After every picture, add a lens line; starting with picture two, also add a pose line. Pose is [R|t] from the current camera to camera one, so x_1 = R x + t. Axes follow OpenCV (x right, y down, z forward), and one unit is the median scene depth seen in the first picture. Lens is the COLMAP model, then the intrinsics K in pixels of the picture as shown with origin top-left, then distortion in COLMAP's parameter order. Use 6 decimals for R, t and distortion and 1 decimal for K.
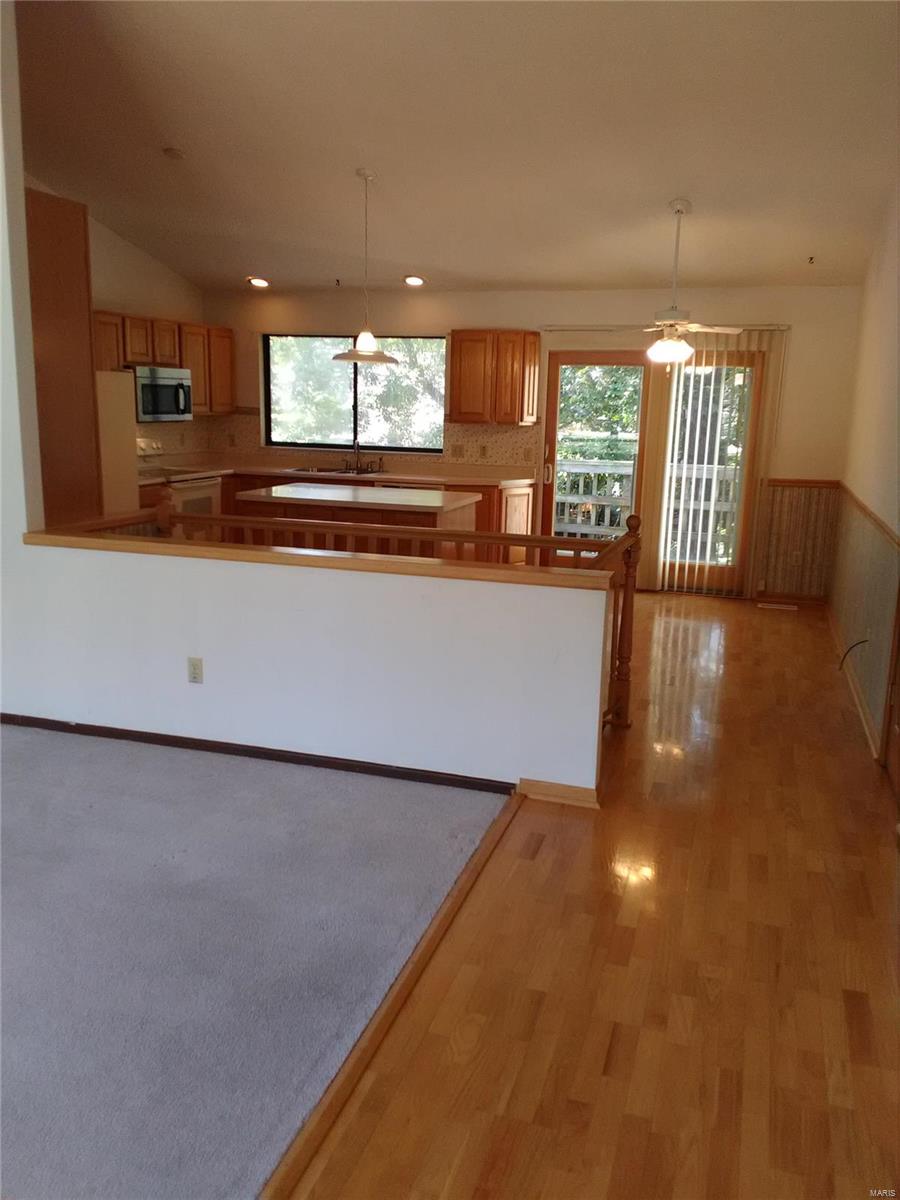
lens RADIAL K [[964.3, 0, 448.2], [0, 964.3, 600.1], [0, 0, 1]] dist [0.015154, -0.007356]
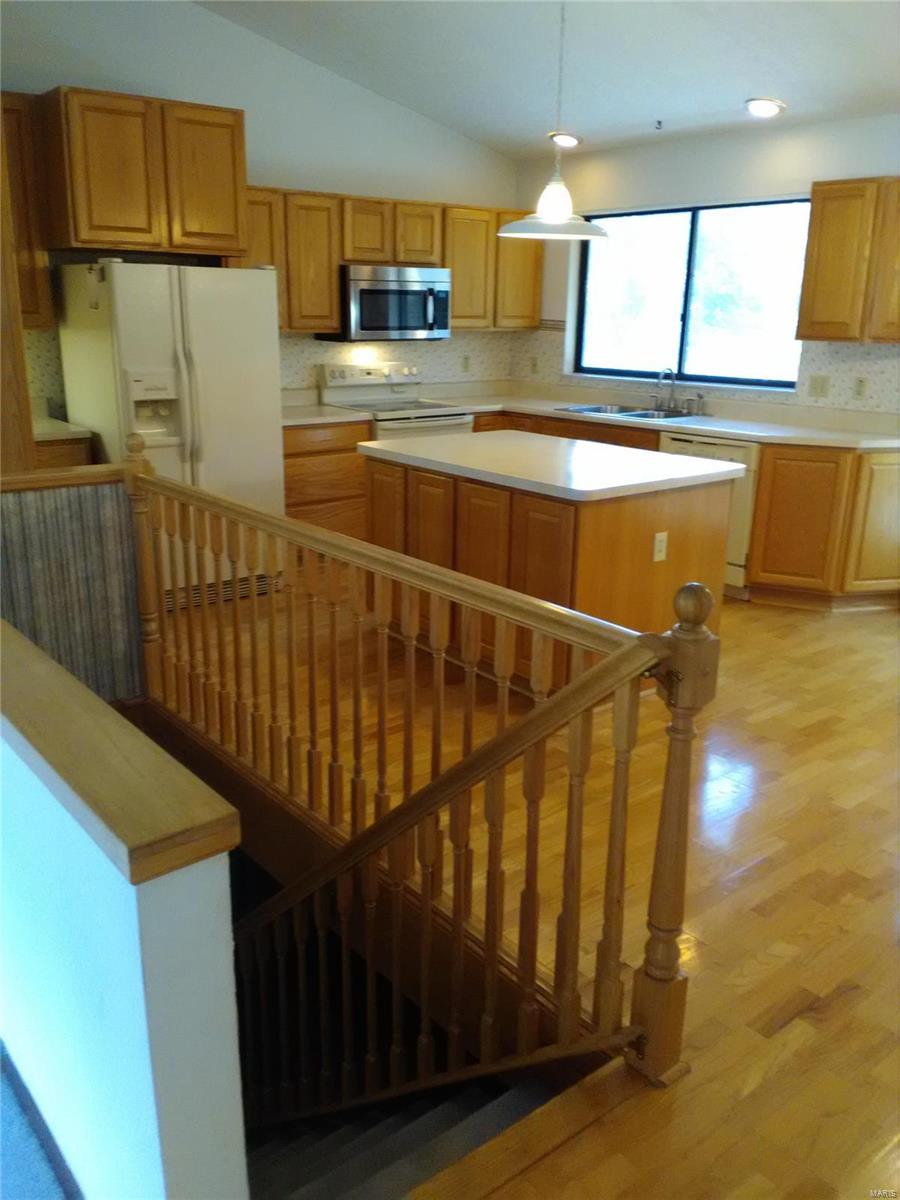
lens RADIAL K [[964.3, 0, 458.4], [0, 964.3, 606.7], [0, 0, 1]] dist [0.015154, -0.007356]
pose [[0.849336, 0.138947, -0.509237, 0.158702], [-0.095990, 0.989304, 0.109837, -0.061829], [0.519052, -0.044407, 0.853589, 0.349805]]
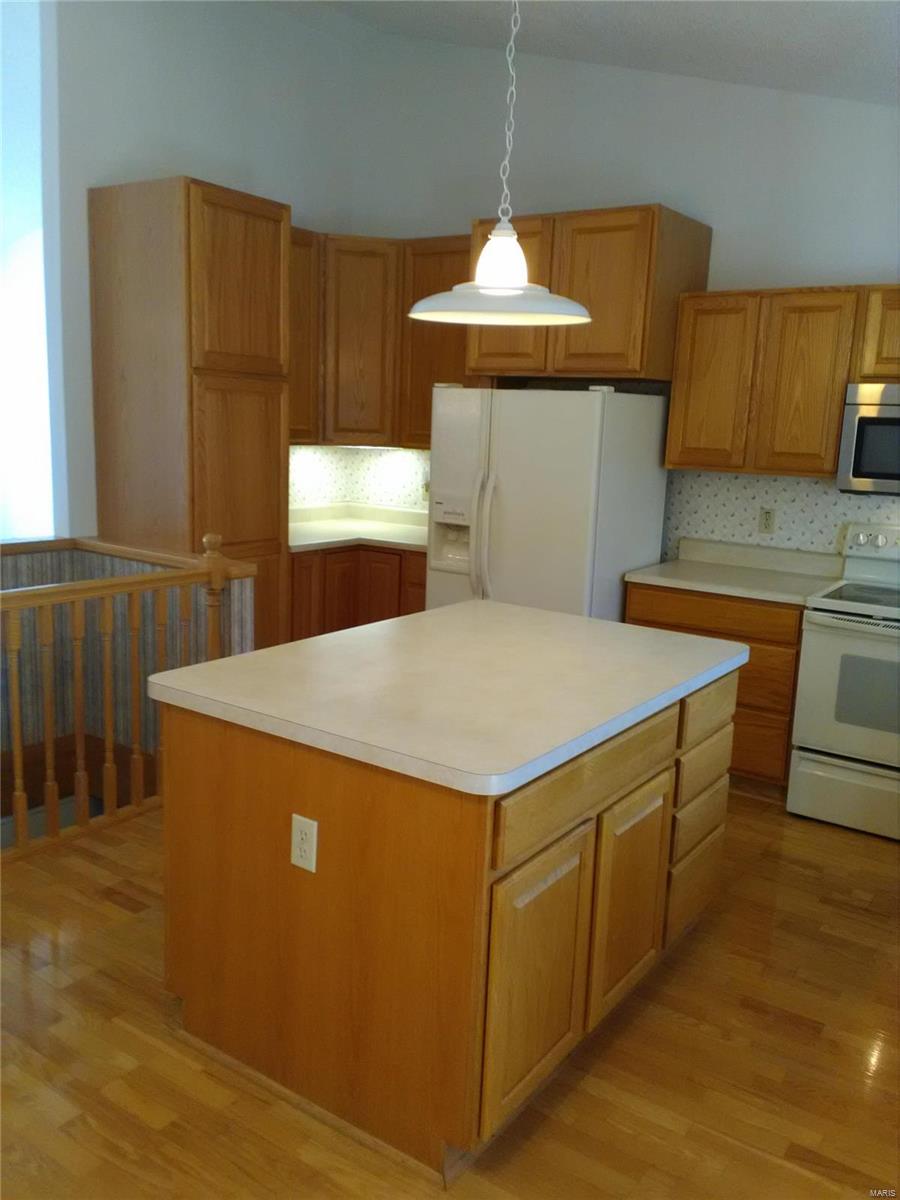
lens RADIAL K [[964.3, 0, 456.4], [0, 964.3, 596.9], [0, 0, 1]] dist [0.015154, -0.007356]
pose [[-0.273413, 0.124193, -0.953846, 0.219114], [-0.243644, 0.950350, 0.193577, -0.167251], [0.930528, 0.285325, -0.229579, 0.875486]]
